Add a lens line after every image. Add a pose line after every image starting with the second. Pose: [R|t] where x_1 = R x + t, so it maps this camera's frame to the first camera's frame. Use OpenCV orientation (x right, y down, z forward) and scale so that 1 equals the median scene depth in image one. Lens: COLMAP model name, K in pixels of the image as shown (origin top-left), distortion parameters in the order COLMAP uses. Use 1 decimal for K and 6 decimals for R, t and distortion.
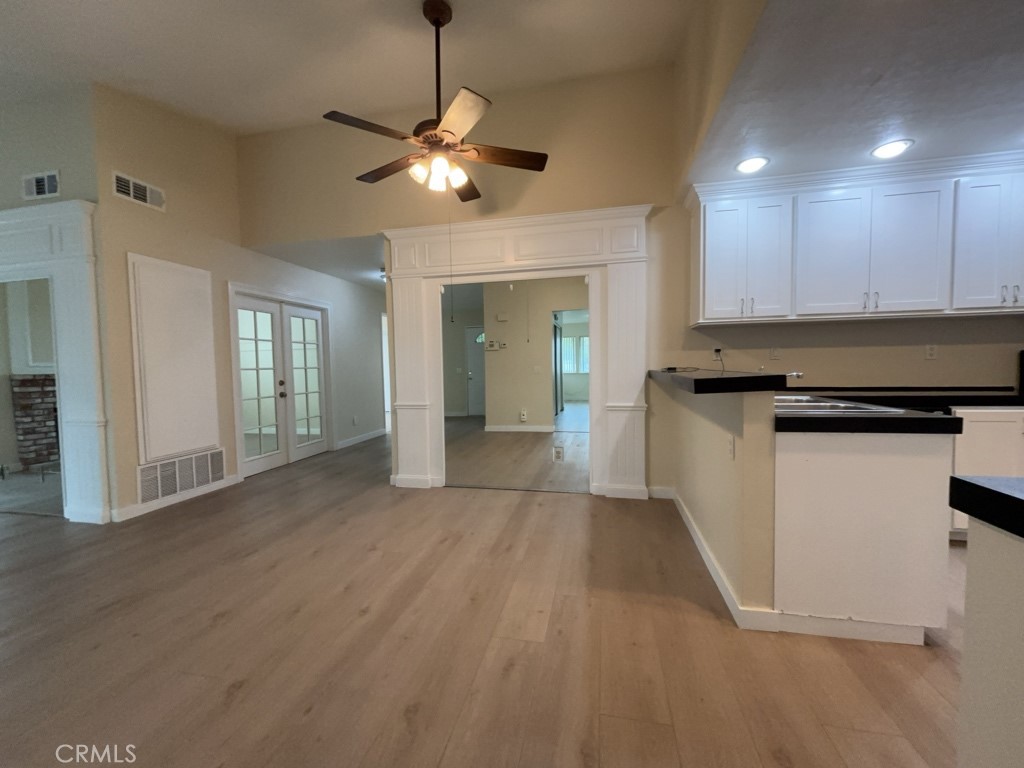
lens RADIAL K [[418.0, 0, 509.4], [0, 418.0, 382.9], [0, 0, 1]] dist [0.006630, -0.001288]
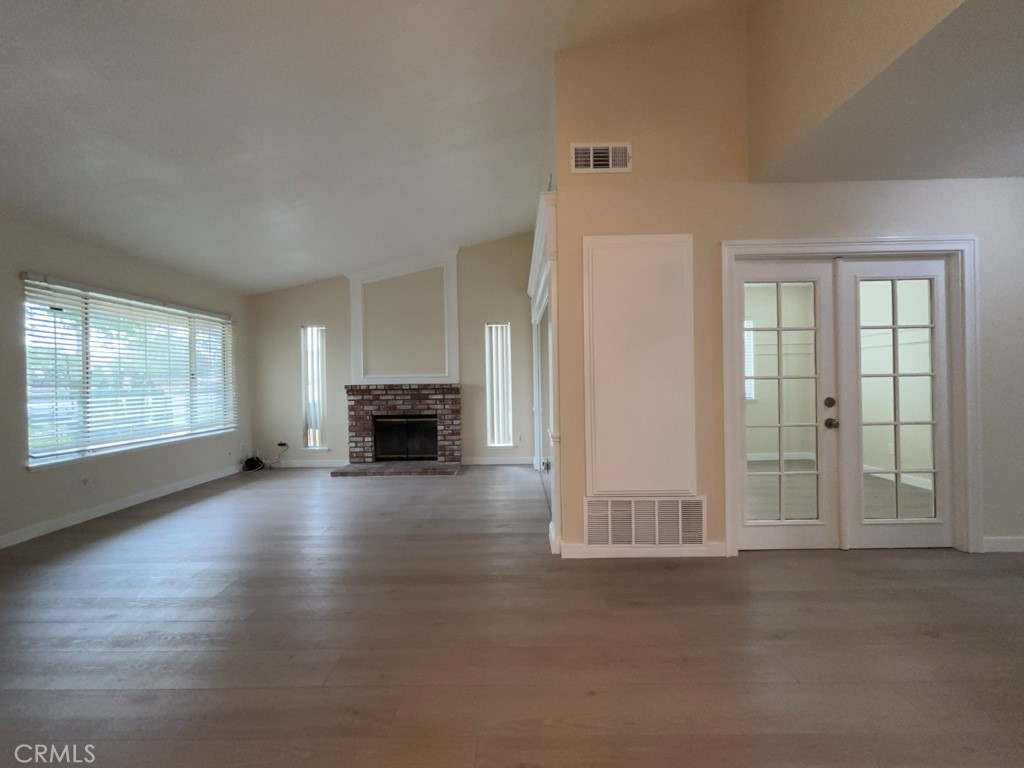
lens RADIAL K [[418.0, 0, 518.1], [0, 418.0, 383.1], [0, 0, 1]] dist [0.006630, -0.001288]
pose [[0.214964, 0.021786, -0.976379, -0.102673], [-0.030193, 0.999422, 0.015653, -0.026240], [0.976155, 0.026115, 0.215498, 0.568187]]
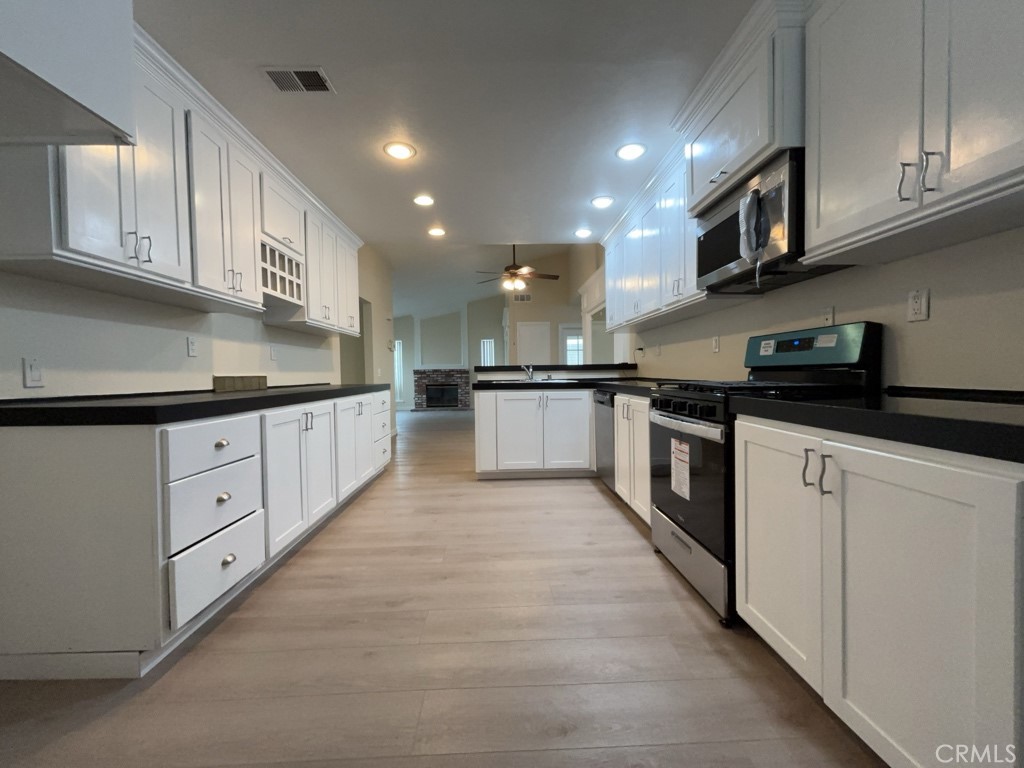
lens RADIAL K [[418.0, 0, 513.6], [0, 418.0, 383.6], [0, 0, 1]] dist [0.006630, -0.001288]
pose [[0.259123, 0.038217, -0.965088, 1.329815], [-0.029621, 0.999061, 0.031609, 0.003607], [0.965390, 0.020396, 0.260012, 0.232331]]
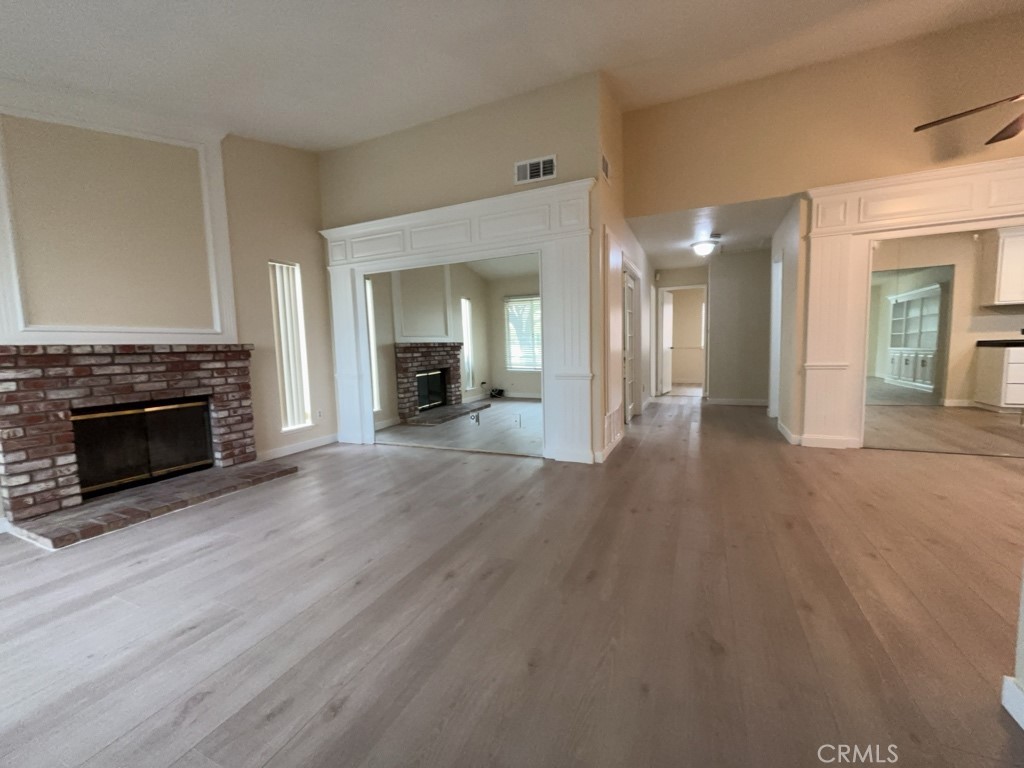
lens RADIAL K [[418.0, 0, 519.9], [0, 418.0, 383.2], [0, 0, 1]] dist [0.006630, -0.001288]
pose [[0.980892, 0.009500, -0.194321, -0.730800], [0.000422, 0.998701, 0.050955, 0.042222], [0.194552, -0.050063, 0.979614, -0.122705]]
